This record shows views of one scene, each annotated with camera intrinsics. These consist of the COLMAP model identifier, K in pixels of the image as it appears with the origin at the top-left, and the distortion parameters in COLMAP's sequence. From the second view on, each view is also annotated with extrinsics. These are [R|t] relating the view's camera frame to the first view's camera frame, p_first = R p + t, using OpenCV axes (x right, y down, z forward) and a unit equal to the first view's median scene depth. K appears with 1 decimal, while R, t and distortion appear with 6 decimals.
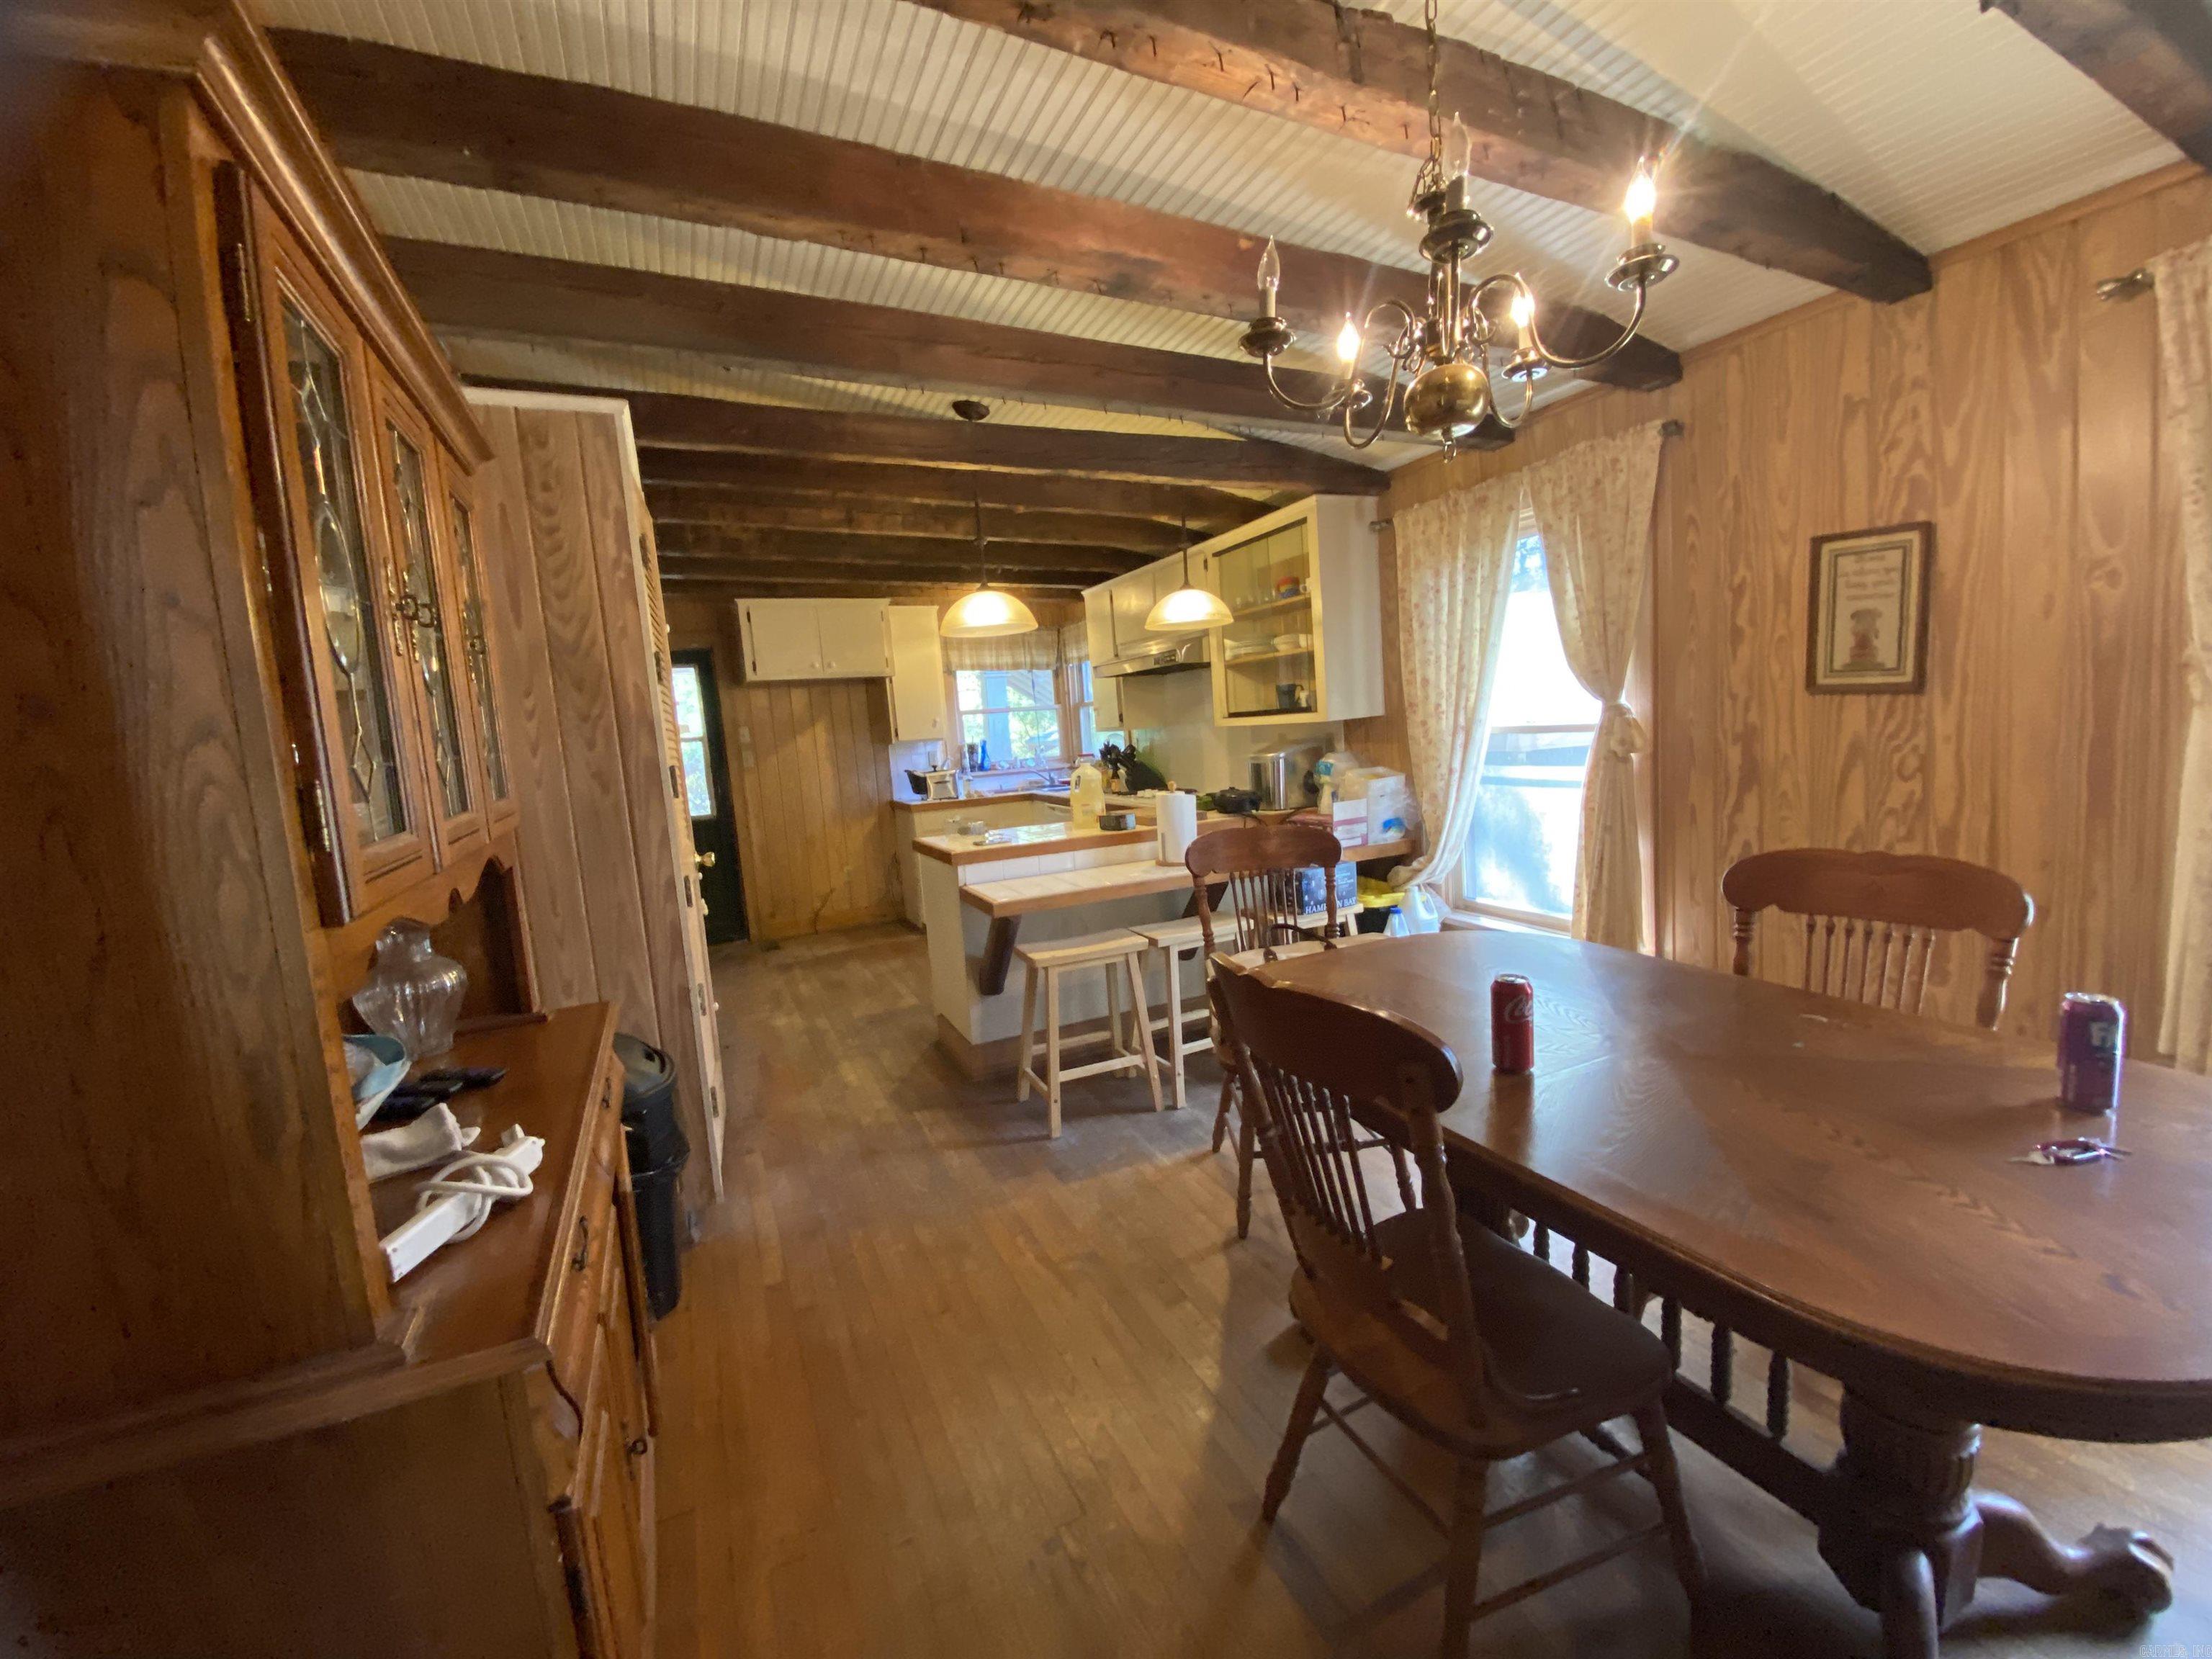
lens RADIAL K [[871.6, 0, 1113.0], [0, 871.6, 818.6], [0, 0, 1]] dist [0.000451, 0.000016]
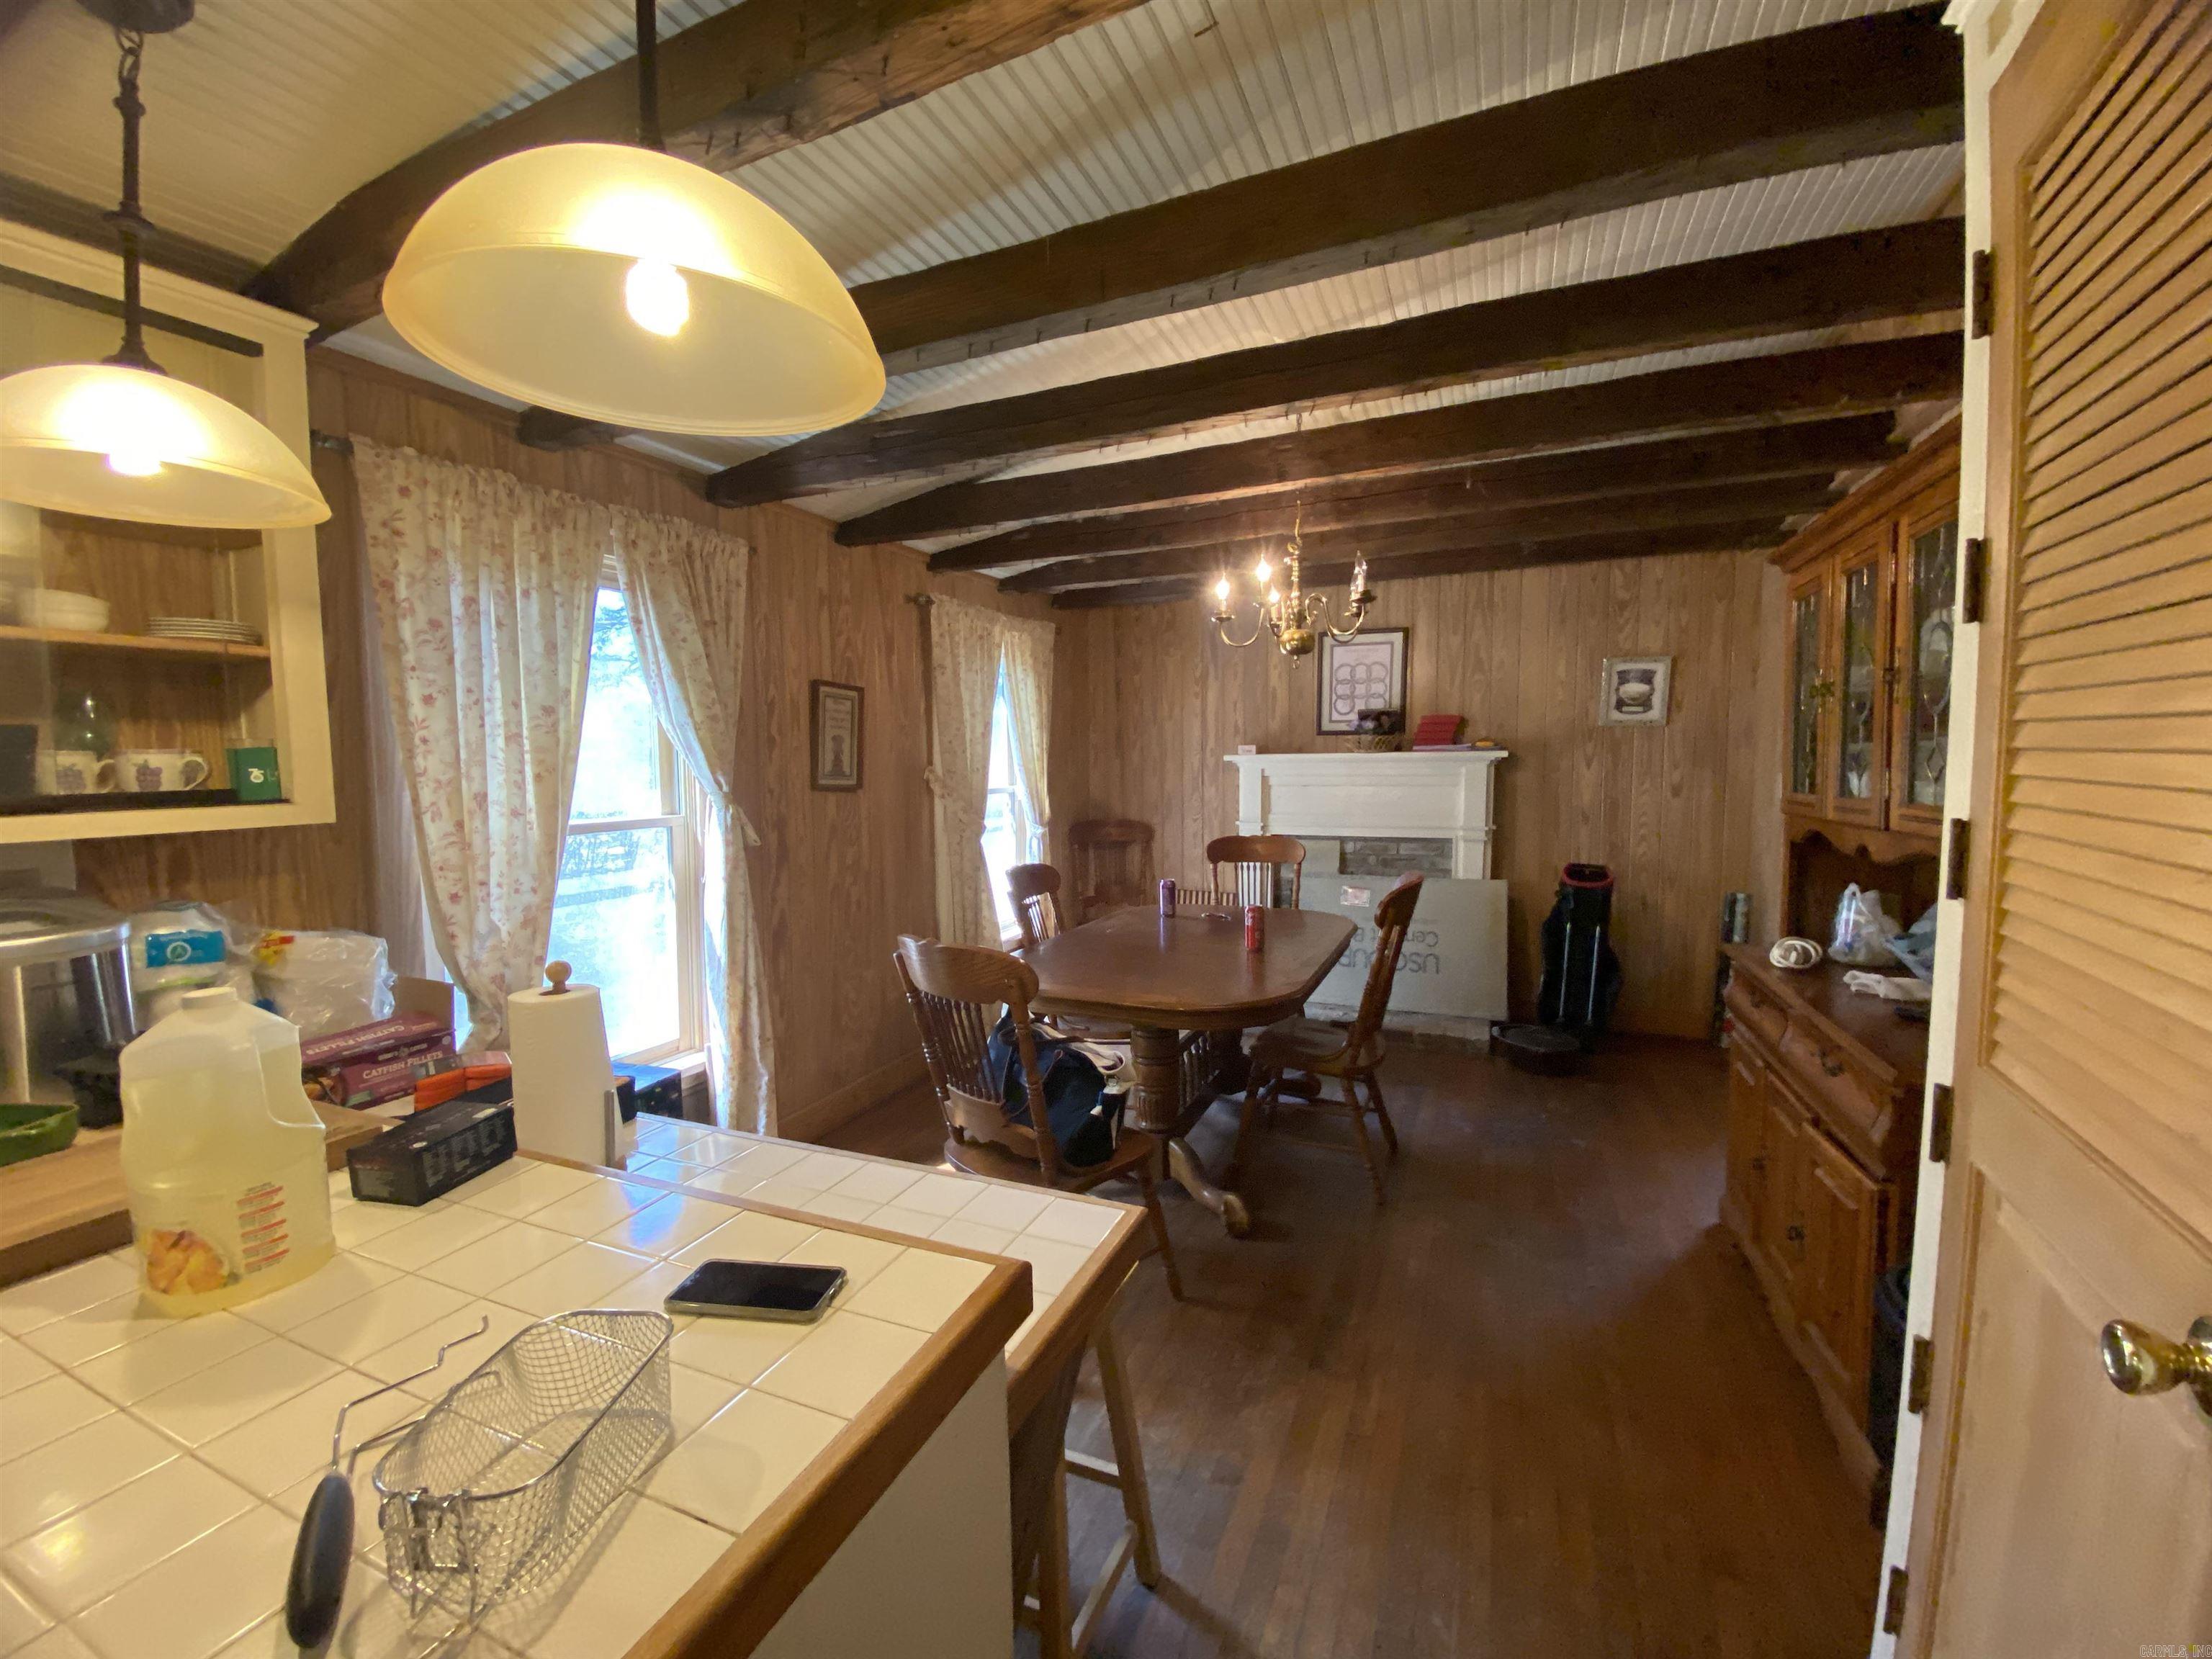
lens RADIAL K [[871.6, 0, 1113.0], [0, 871.6, 818.6], [0, 0, 1]] dist [0.000451, 0.000016]
pose [[-0.652946, 0.025285, 0.756983, -0.568939], [0.141470, 0.985925, 0.089094, -0.160769], [-0.744075, 0.165264, -0.647333, 1.599836]]
